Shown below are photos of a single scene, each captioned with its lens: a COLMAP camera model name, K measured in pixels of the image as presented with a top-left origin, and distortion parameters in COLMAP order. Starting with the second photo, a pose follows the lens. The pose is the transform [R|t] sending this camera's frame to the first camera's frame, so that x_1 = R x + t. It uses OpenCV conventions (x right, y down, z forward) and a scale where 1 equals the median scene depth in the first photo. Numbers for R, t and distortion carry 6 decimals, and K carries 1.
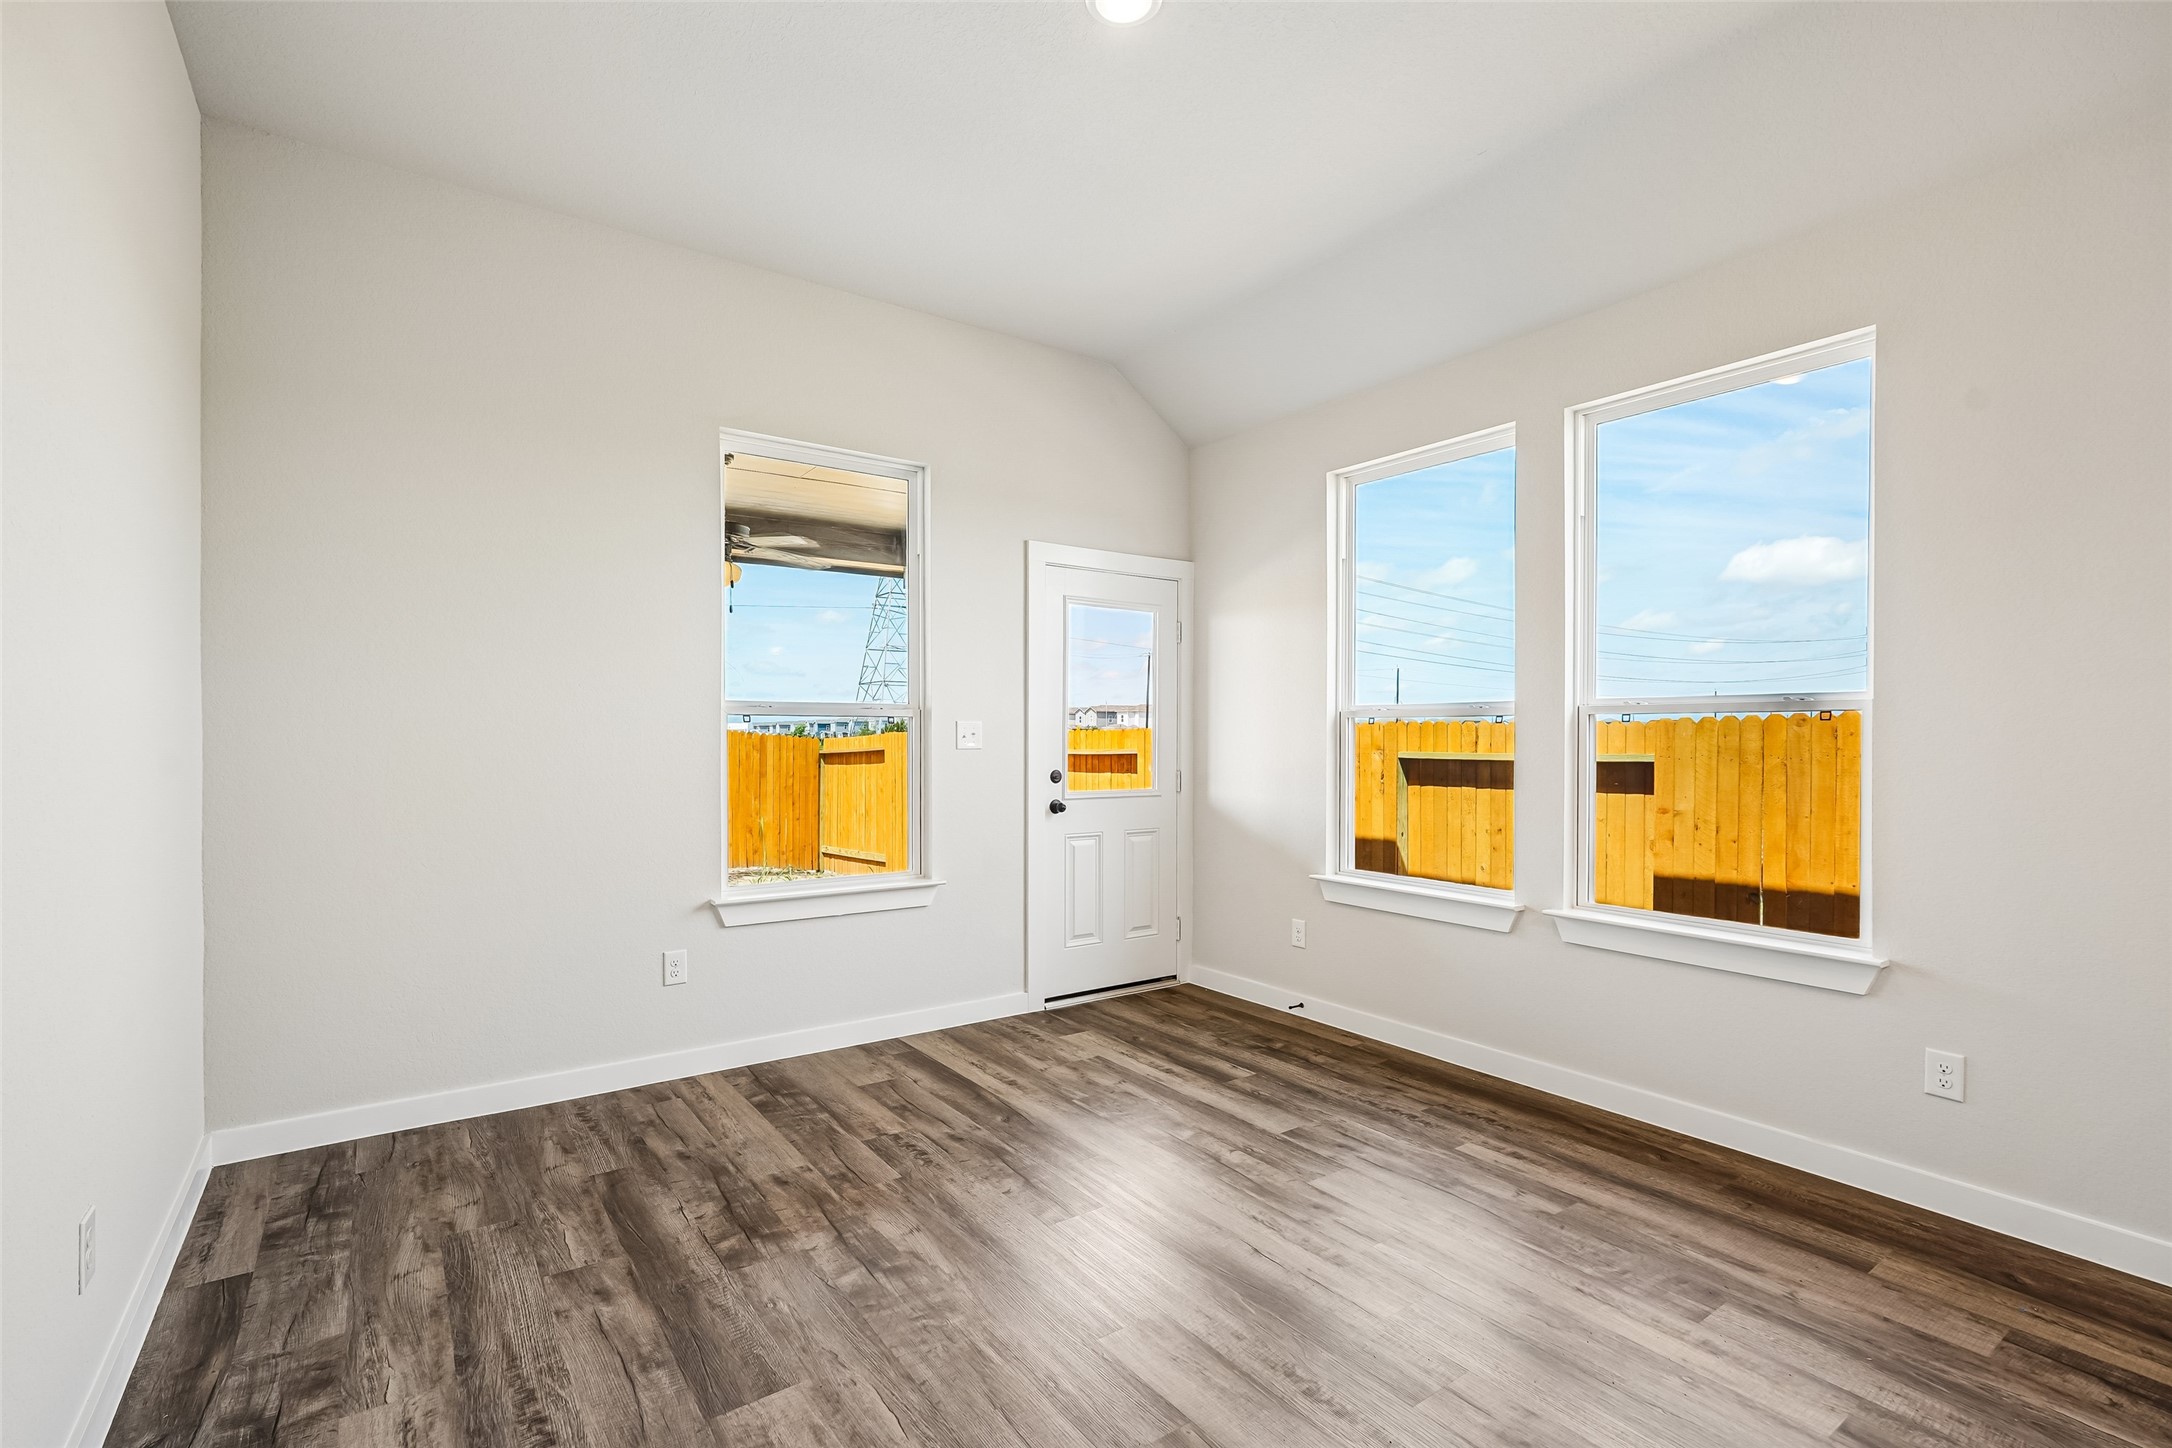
lens RADIAL K [[973.6, 0, 1057.5], [0, 973.6, 749.7], [0, 0, 1]] dist [-0.014836, 0.006694]
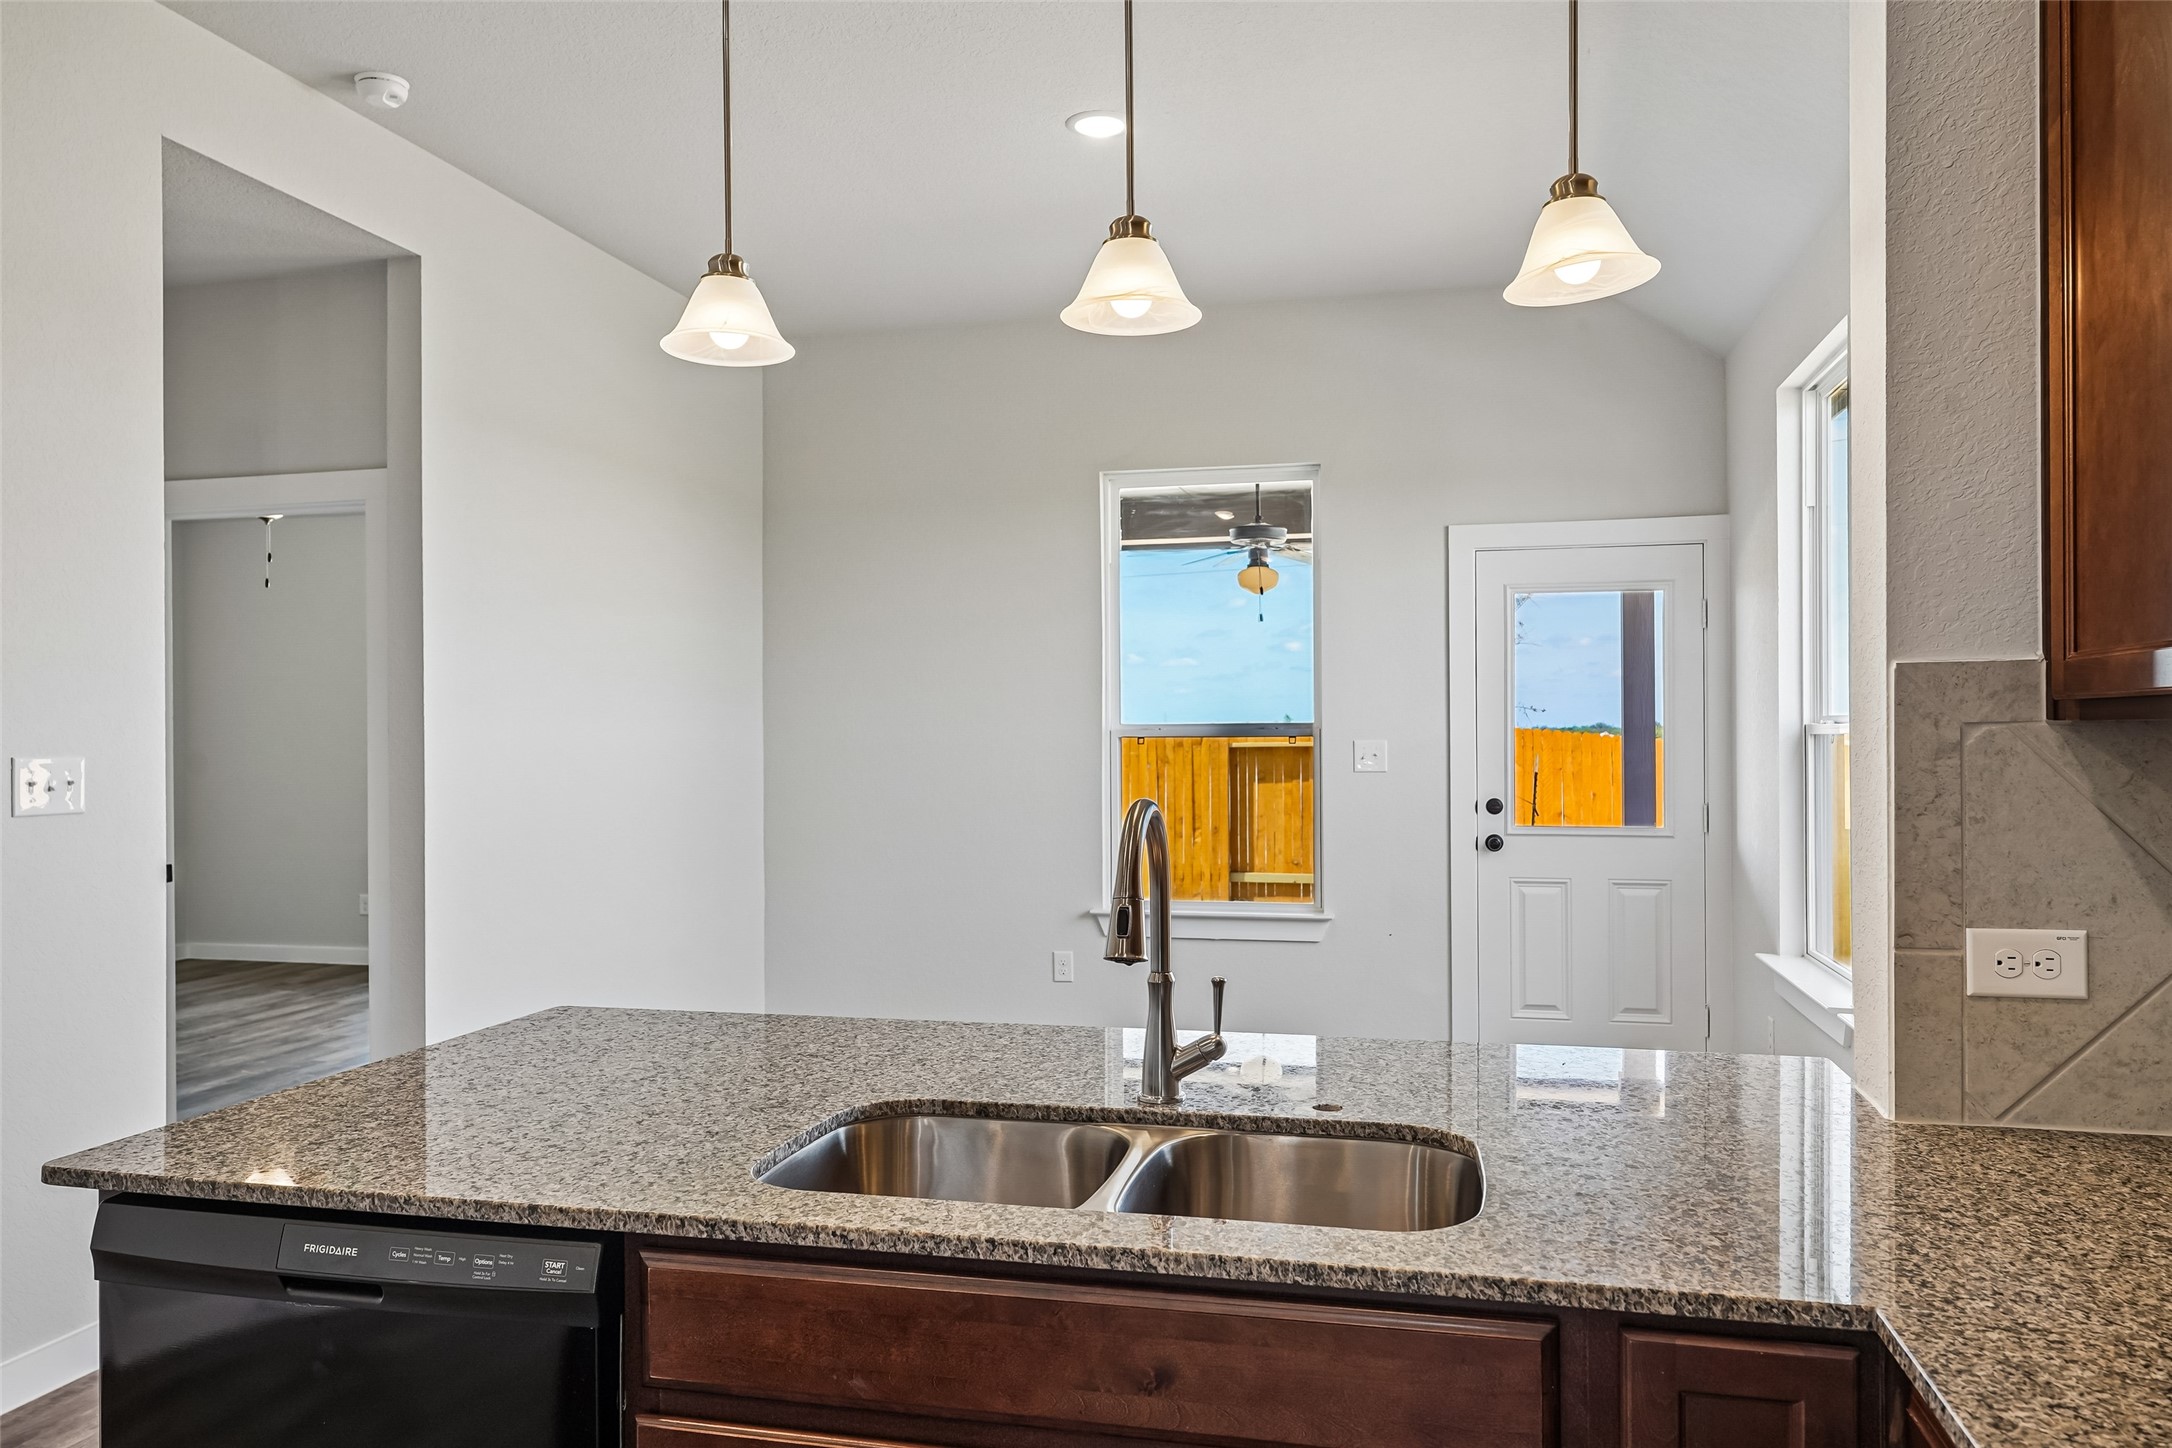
lens RADIAL K [[1517.5, 0, 1064.4], [0, 1517.5, 737.6], [0, 0, 1]] dist [0.004683, 0.002315]
pose [[0.651269, -0.007227, -0.758812, 0.995357], [-0.000137, 0.999954, -0.009641, -0.023839], [0.758847, 0.006383, 0.651238, -0.144268]]
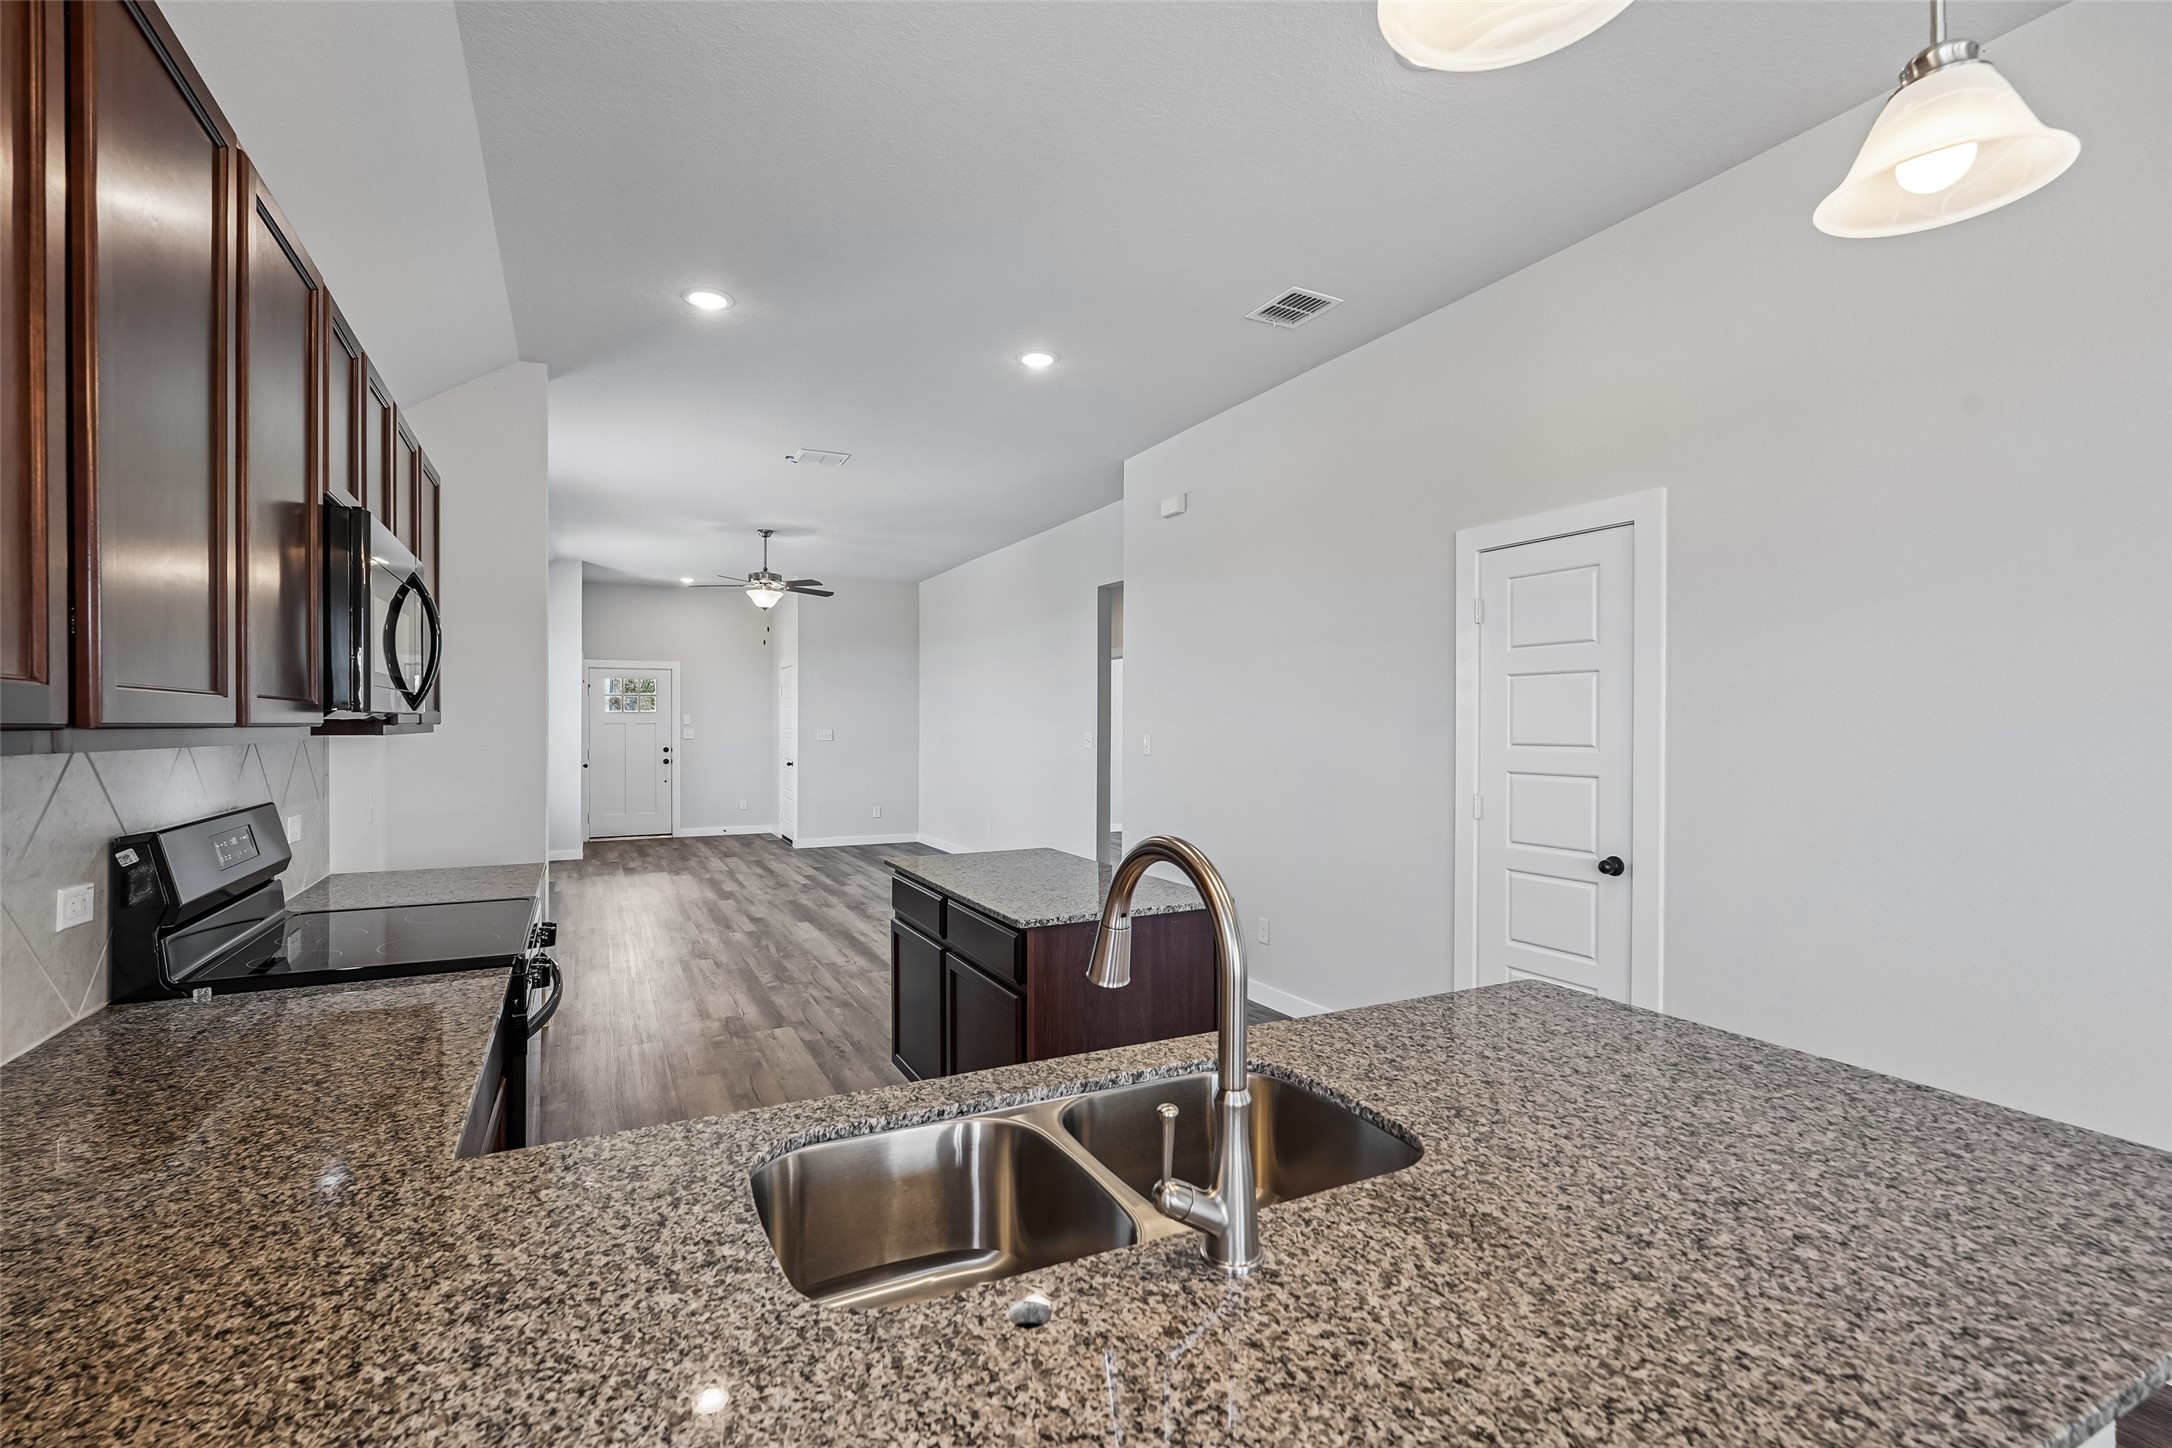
lens RADIAL K [[973.6, 0, 1082.5], [0, 973.6, 705.9], [0, 0, 1]] dist [-0.014836, 0.006694]
pose [[-0.990819, -0.003793, 0.135140, 0.586573], [-0.004557, 0.999975, -0.005347, -0.047225], [-0.135116, -0.005914, -0.990812, 0.539564]]
